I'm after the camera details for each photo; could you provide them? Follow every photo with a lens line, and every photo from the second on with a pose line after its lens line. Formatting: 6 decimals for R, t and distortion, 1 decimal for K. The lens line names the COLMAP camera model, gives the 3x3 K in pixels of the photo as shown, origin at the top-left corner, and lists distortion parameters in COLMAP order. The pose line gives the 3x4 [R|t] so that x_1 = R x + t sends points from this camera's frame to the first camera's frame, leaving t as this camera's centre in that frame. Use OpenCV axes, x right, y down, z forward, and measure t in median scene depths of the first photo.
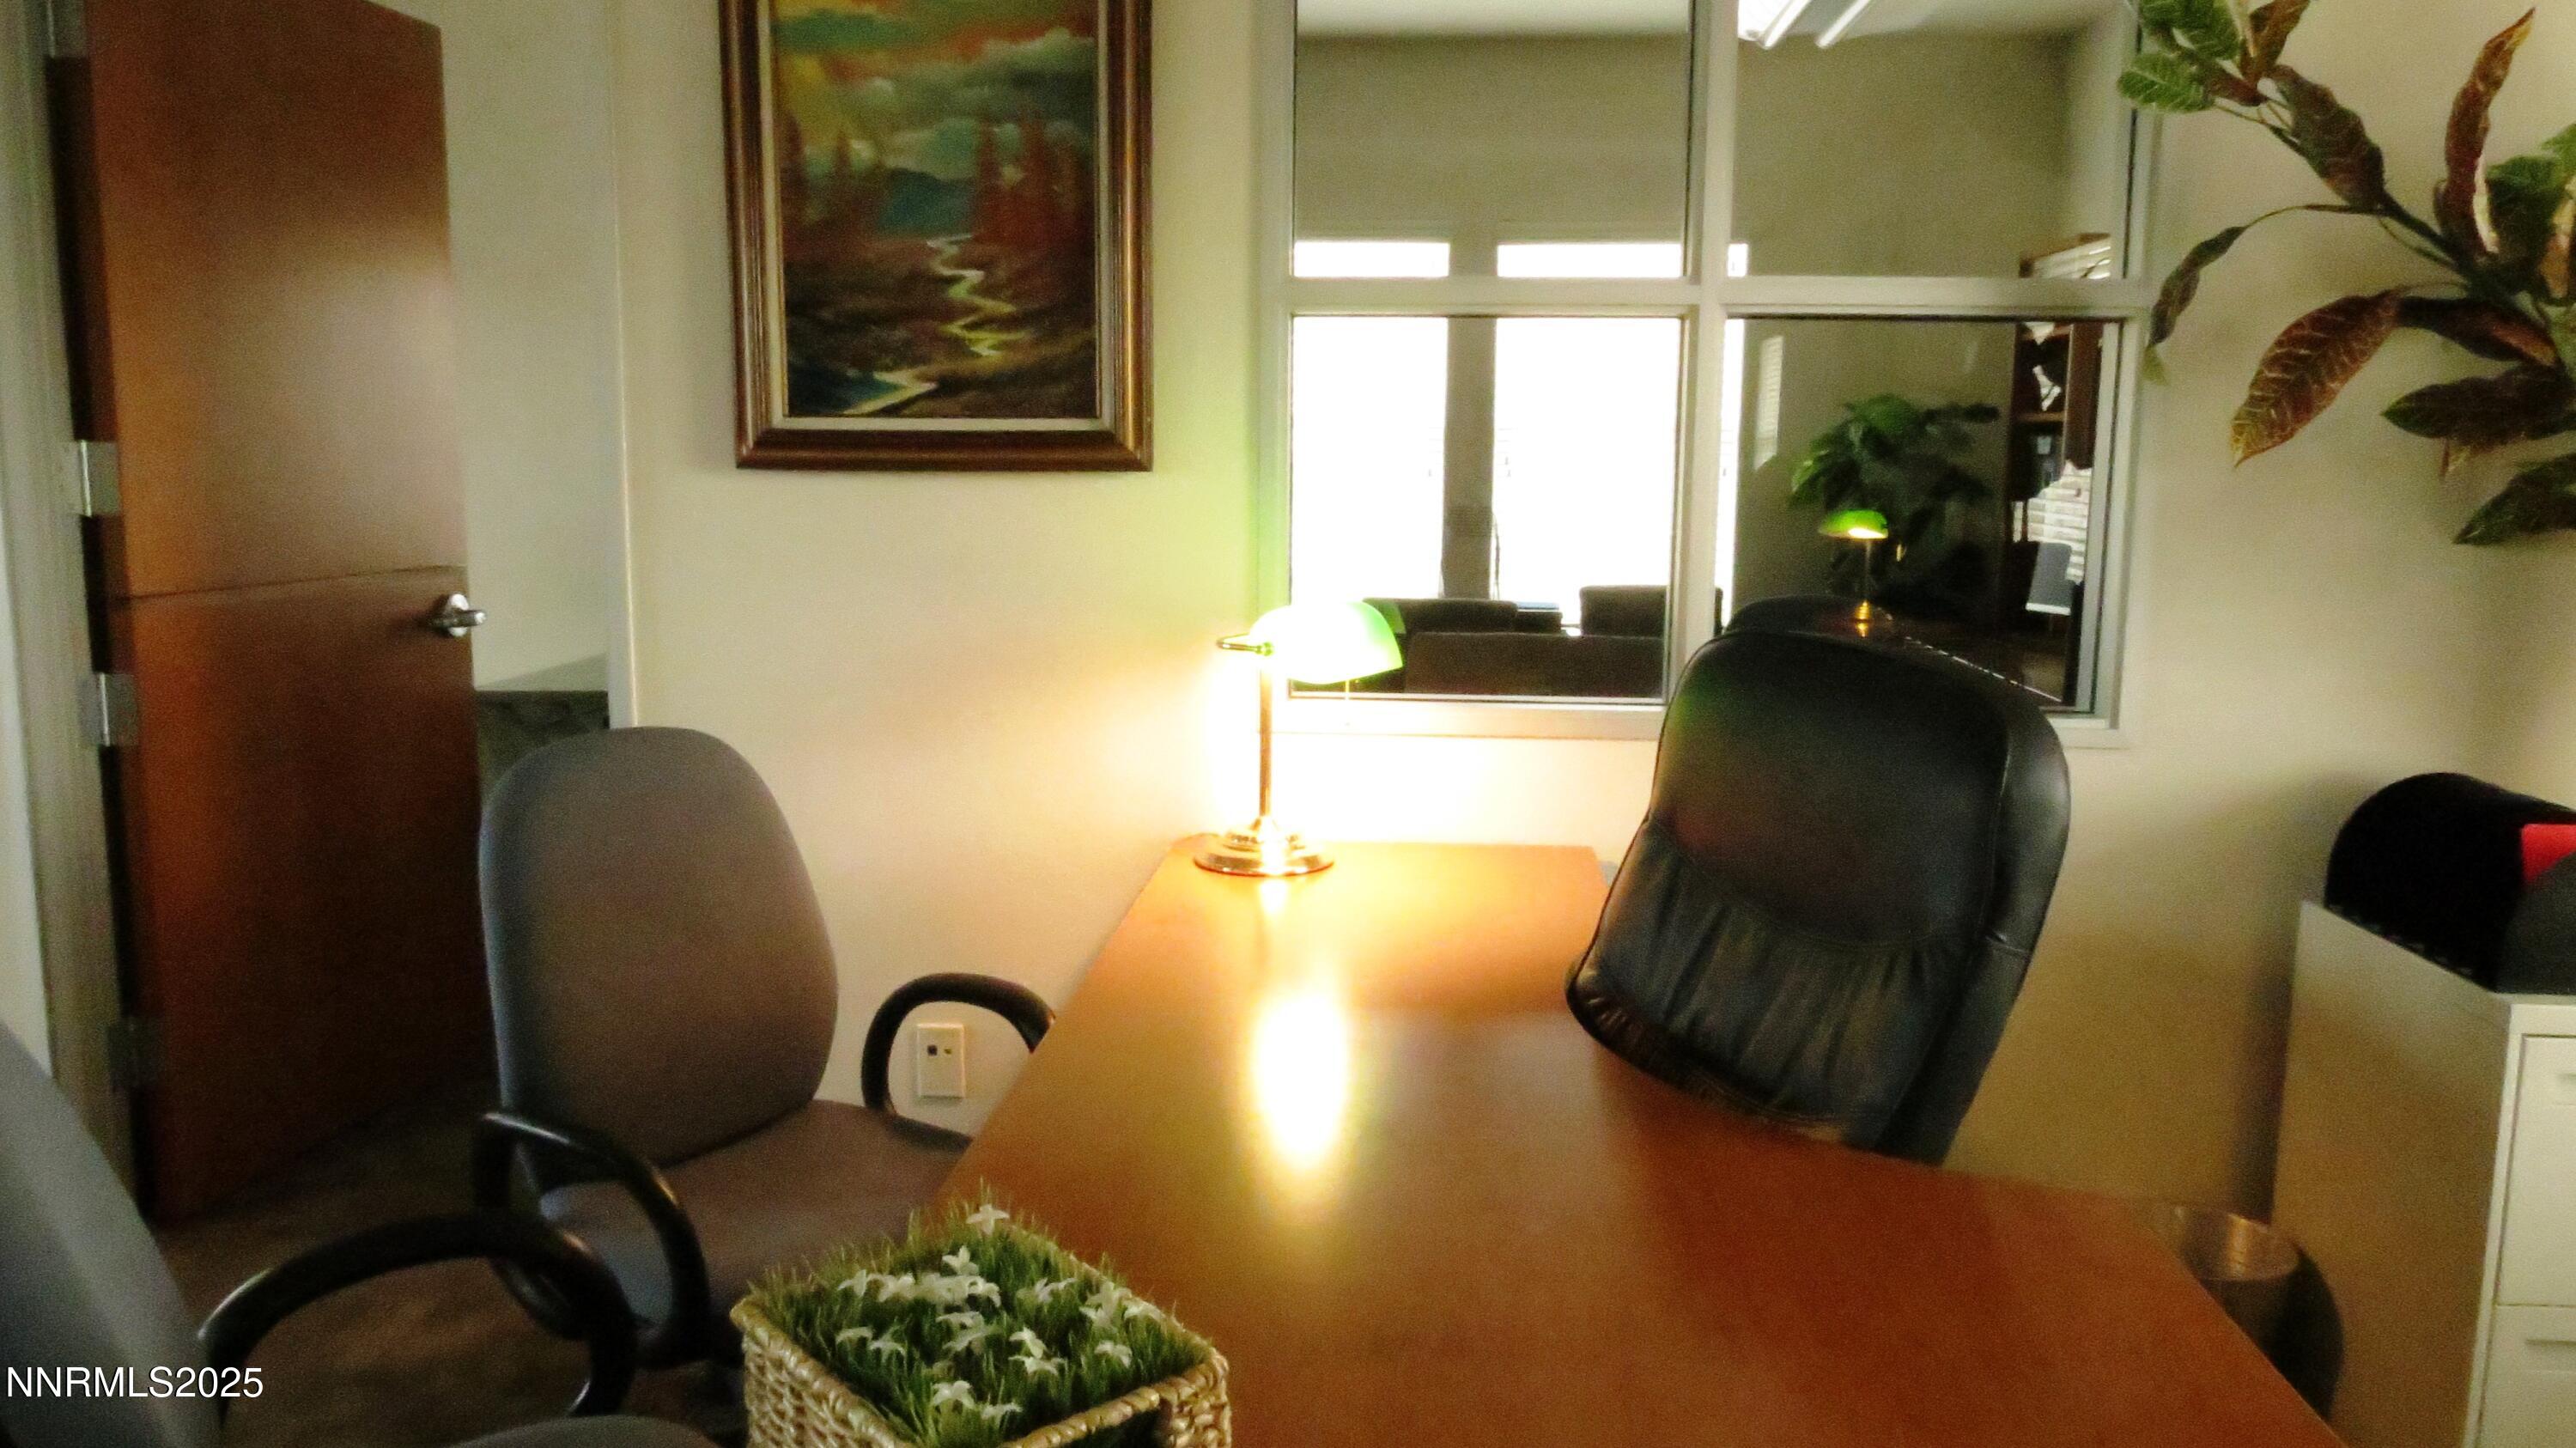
lens RADIAL K [[1837.1, 0, 1288.0], [0, 1837.1, 724.0], [0, 0, 1]] dist [-0.046093, 0.029950]
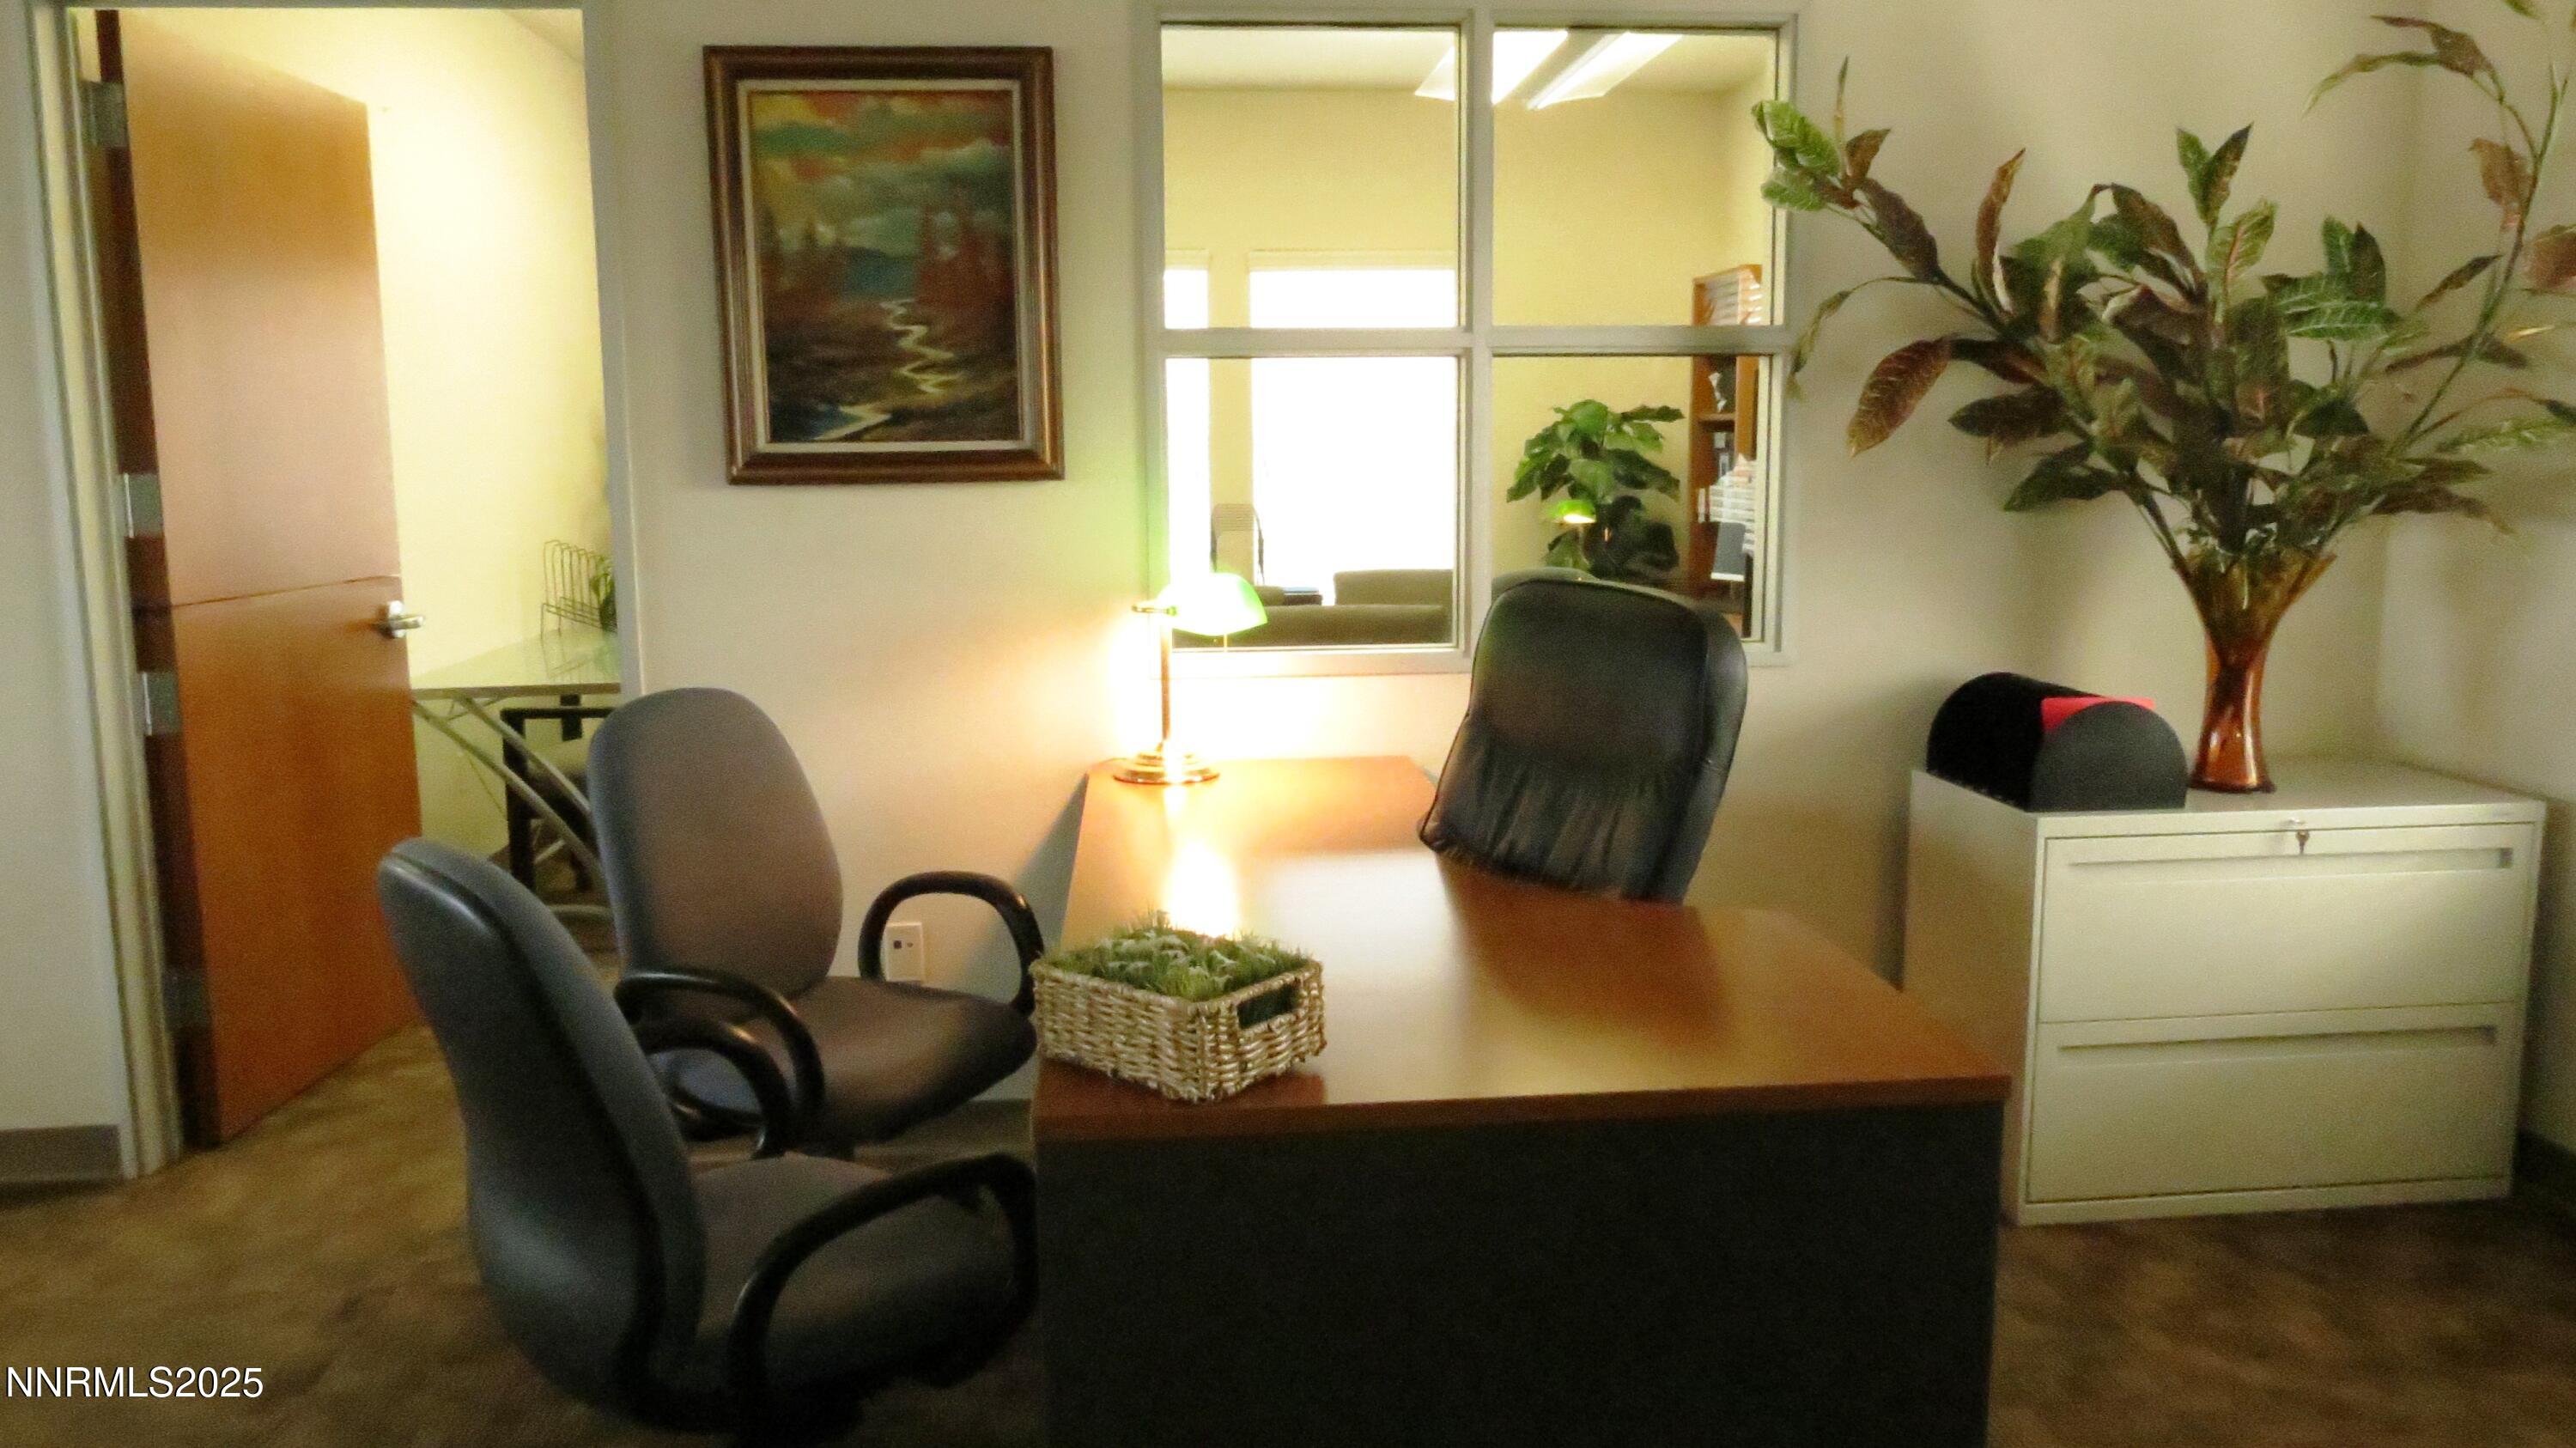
lens RADIAL K [[1866.5, 0, 1288.0], [0, 1866.5, 724.0], [0, 0, 1]] dist [-0.037523, 0.002344]
pose [[0.986361, -0.041918, 0.159169, -0.136413], [0.042351, 0.999103, 0.000667, 0.040366], [-0.159054, 0.006083, 0.987251, -0.325269]]
